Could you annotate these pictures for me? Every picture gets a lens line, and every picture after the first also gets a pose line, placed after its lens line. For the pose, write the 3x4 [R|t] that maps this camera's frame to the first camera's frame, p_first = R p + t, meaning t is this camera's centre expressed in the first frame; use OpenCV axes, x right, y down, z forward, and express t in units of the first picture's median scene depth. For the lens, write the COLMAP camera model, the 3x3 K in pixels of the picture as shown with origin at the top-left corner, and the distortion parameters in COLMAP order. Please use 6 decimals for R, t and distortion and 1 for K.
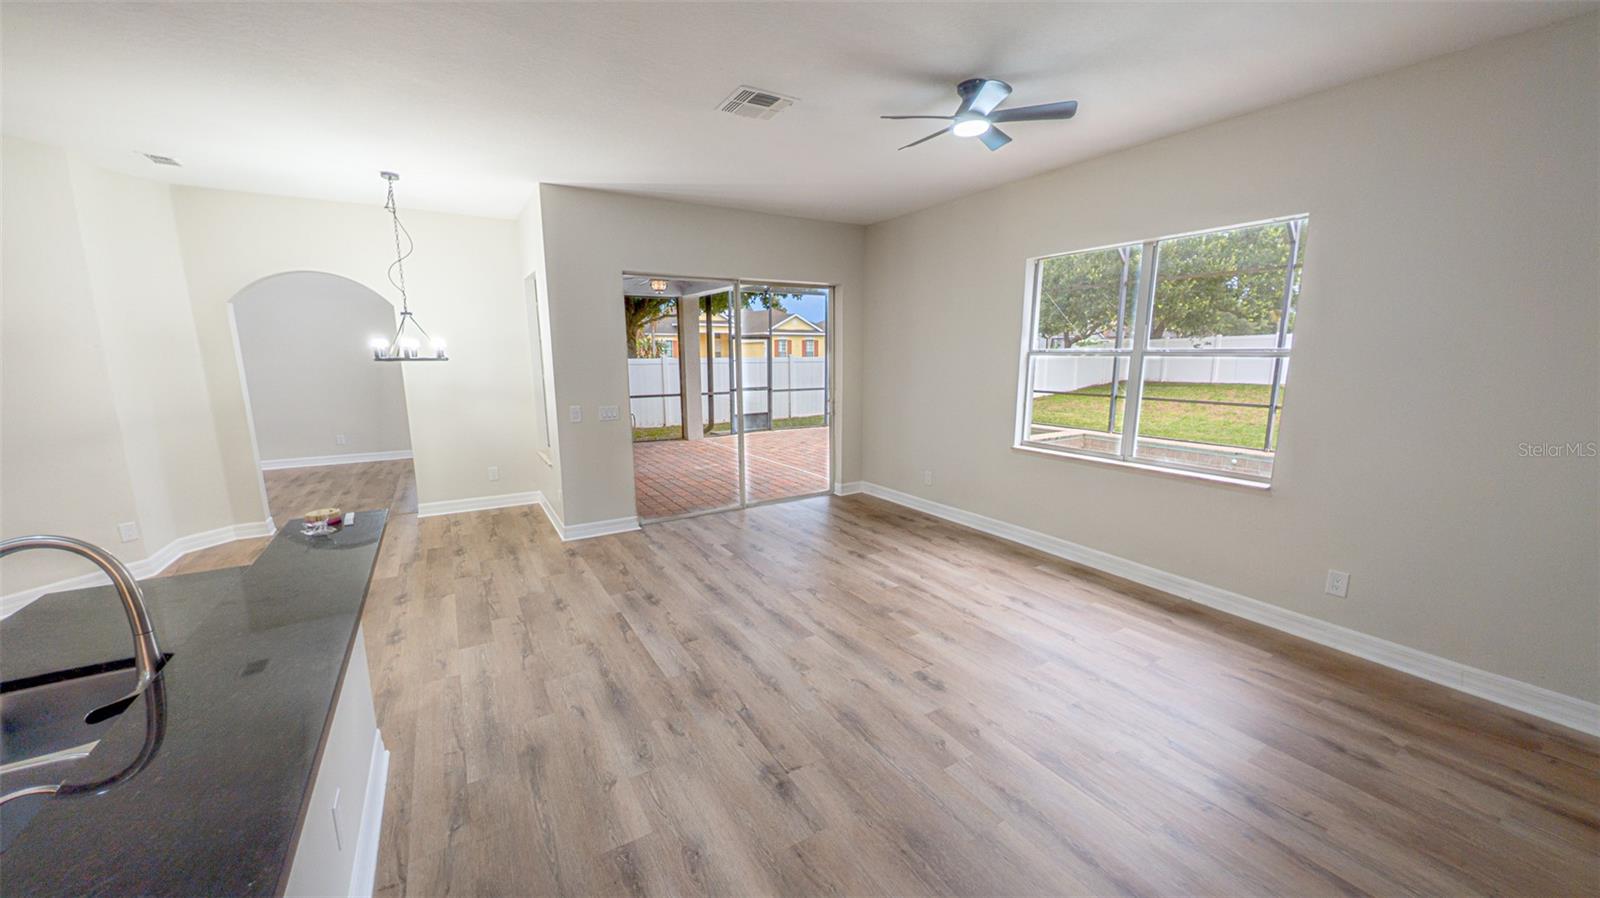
lens RADIAL K [[580.1, 0, 796.7], [0, 580.1, 453.3], [0, 0, 1]] dist [0.001316, 0.000228]
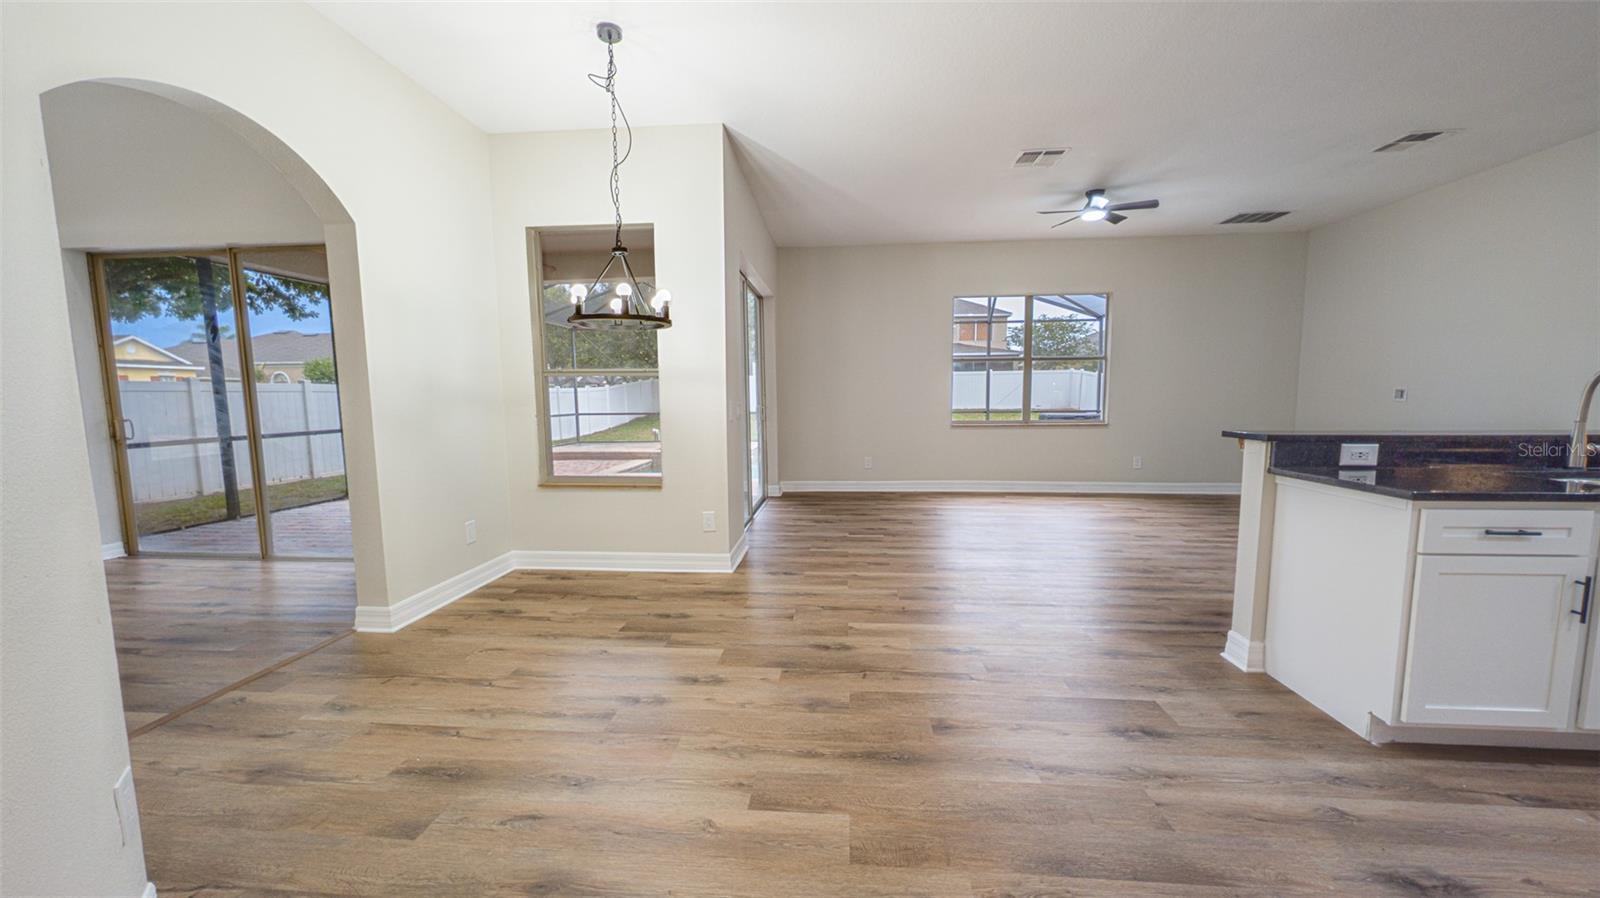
lens RADIAL K [[580.1, 0, 797.2], [0, 580.1, 456.1], [0, 0, 1]] dist [0.001316, 0.000228]
pose [[0.588243, -0.084870, 0.804219, -1.271137], [0.145431, 0.989366, -0.001966, 0.013980], [-0.795500, 0.118114, 0.594330, 0.586818]]
